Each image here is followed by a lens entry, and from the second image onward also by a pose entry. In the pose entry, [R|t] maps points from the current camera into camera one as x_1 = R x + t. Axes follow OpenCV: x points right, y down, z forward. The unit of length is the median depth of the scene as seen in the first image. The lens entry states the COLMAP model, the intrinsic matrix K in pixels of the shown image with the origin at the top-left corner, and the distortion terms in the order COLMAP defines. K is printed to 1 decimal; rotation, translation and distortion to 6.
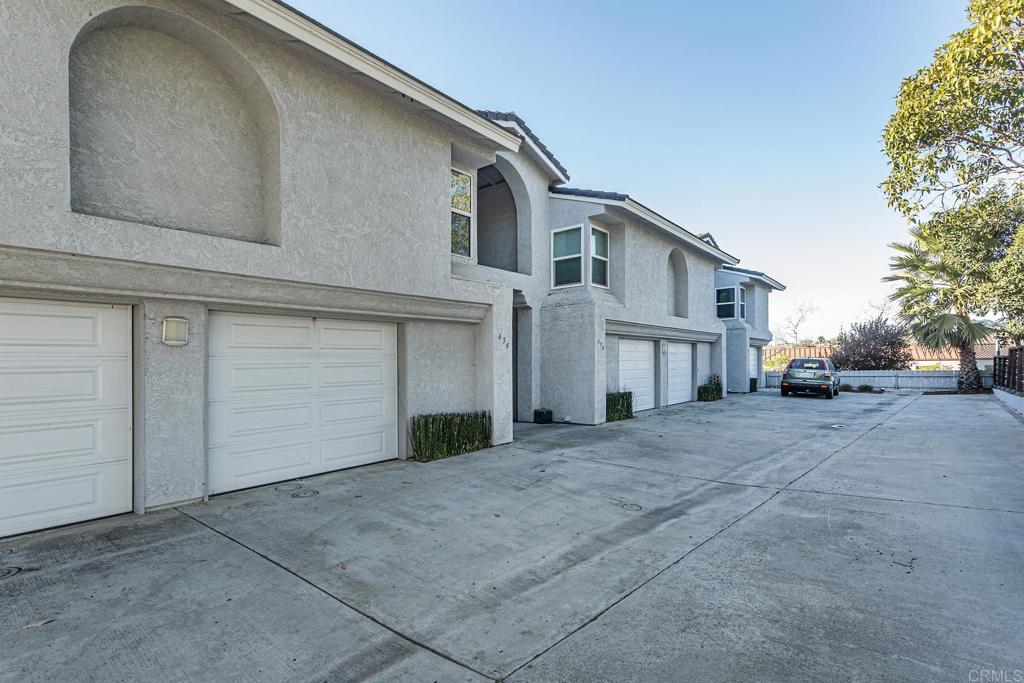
lens RADIAL K [[498.3, 0, 494.2], [0, 498.3, 365.7], [0, 0, 1]] dist [0.003547, 0.000879]
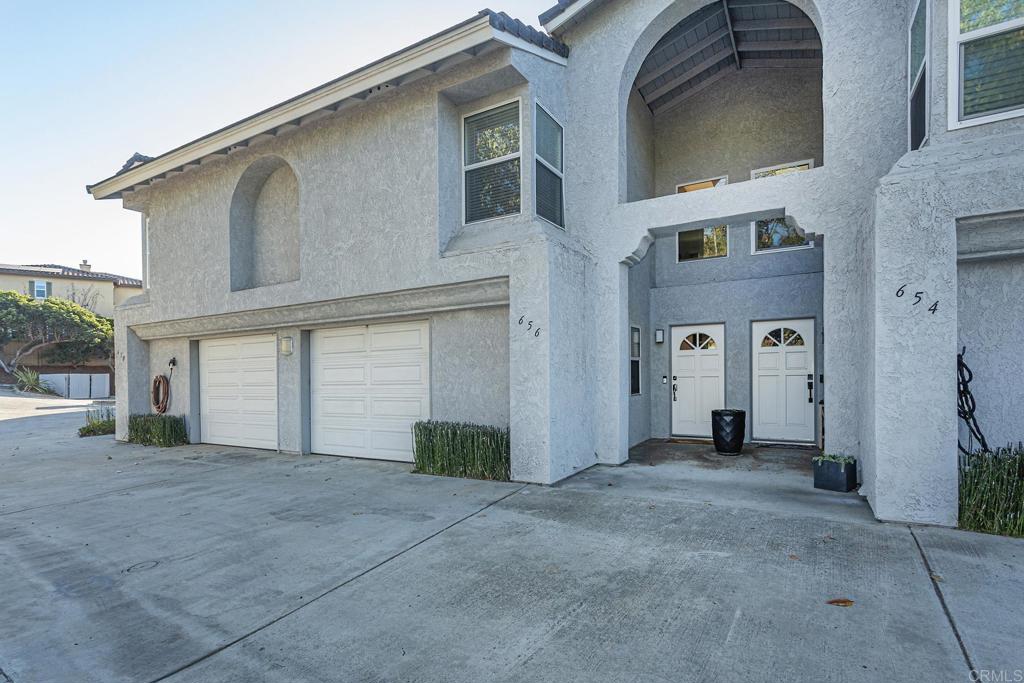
lens RADIAL K [[498.3, 0, 494.2], [0, 498.3, 365.7], [0, 0, 1]] dist [0.003547, 0.000879]
pose [[0.175029, 0.006793, -0.984540, 0.853788], [0.018112, 0.999785, 0.010118, -0.007266], [0.984397, -0.019603, 0.174868, 1.087812]]
